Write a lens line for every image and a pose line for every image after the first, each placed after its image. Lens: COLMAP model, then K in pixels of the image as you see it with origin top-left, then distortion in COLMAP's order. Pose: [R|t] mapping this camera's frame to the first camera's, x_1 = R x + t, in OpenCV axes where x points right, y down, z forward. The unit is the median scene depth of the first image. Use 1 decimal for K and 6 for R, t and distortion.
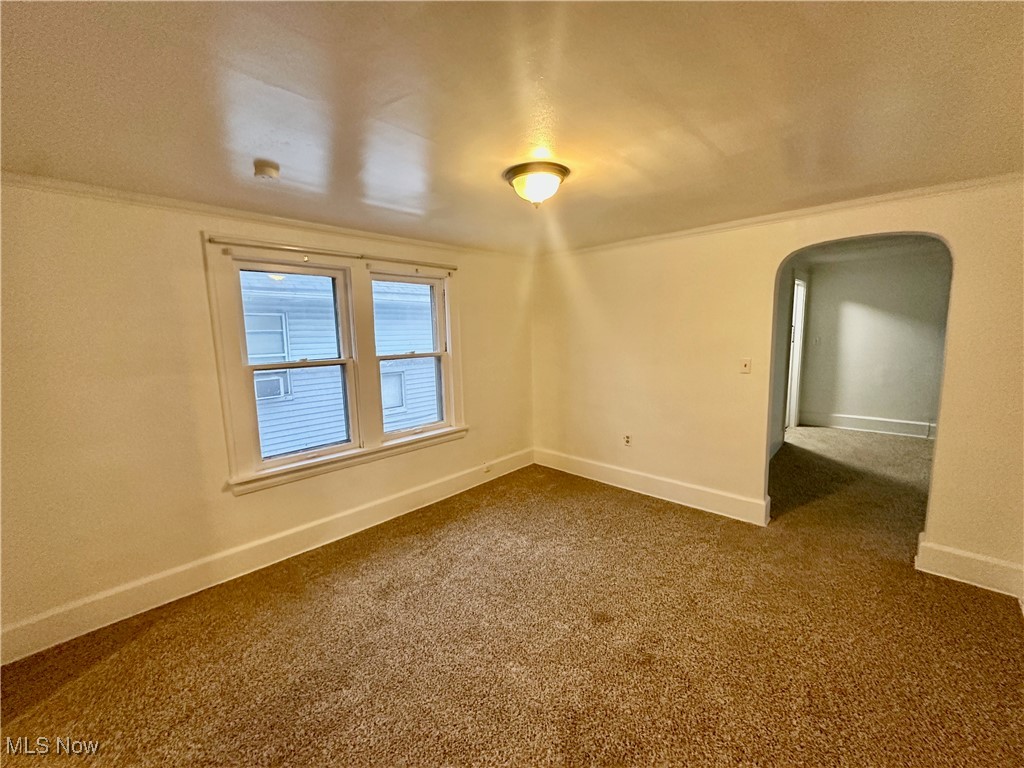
lens RADIAL K [[406.4, 0, 513.3], [0, 406.4, 383.3], [0, 0, 1]] dist [-0.001368, -0.000098]
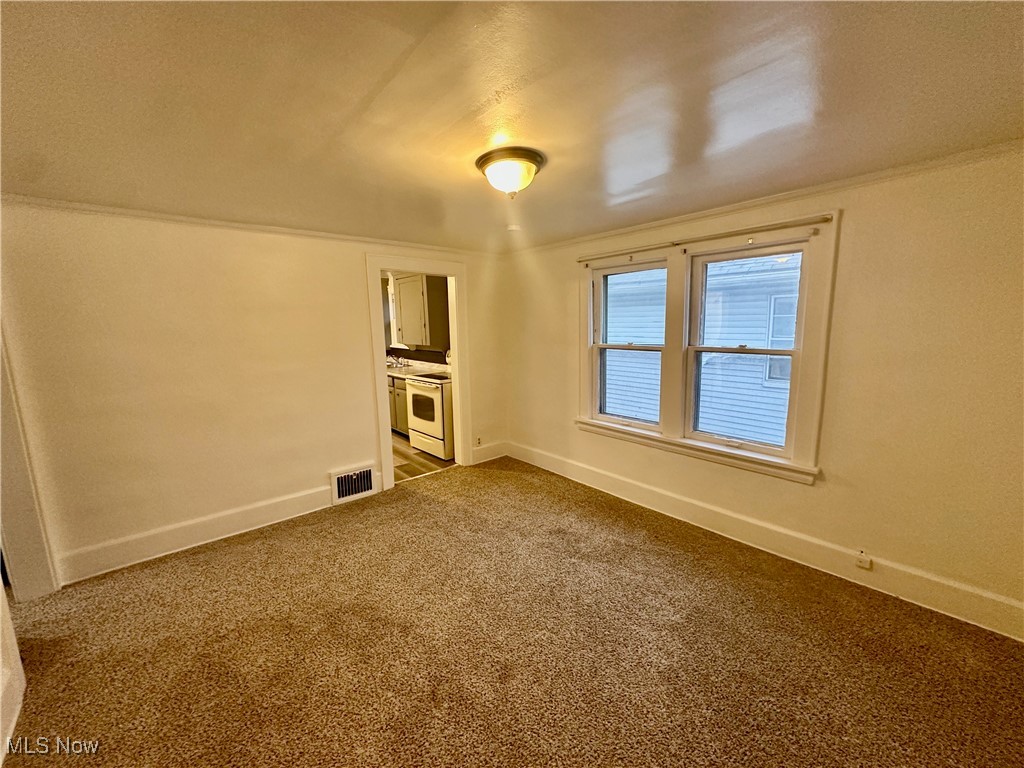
lens RADIAL K [[406.4, 0, 513.3], [0, 406.4, 383.3], [0, 0, 1]] dist [-0.001368, -0.000098]
pose [[-0.095122, 0.169281, -0.980967, 0.657242], [-0.108539, 0.977796, 0.179259, -0.110904], [0.989531, 0.123524, -0.074636, 0.699435]]
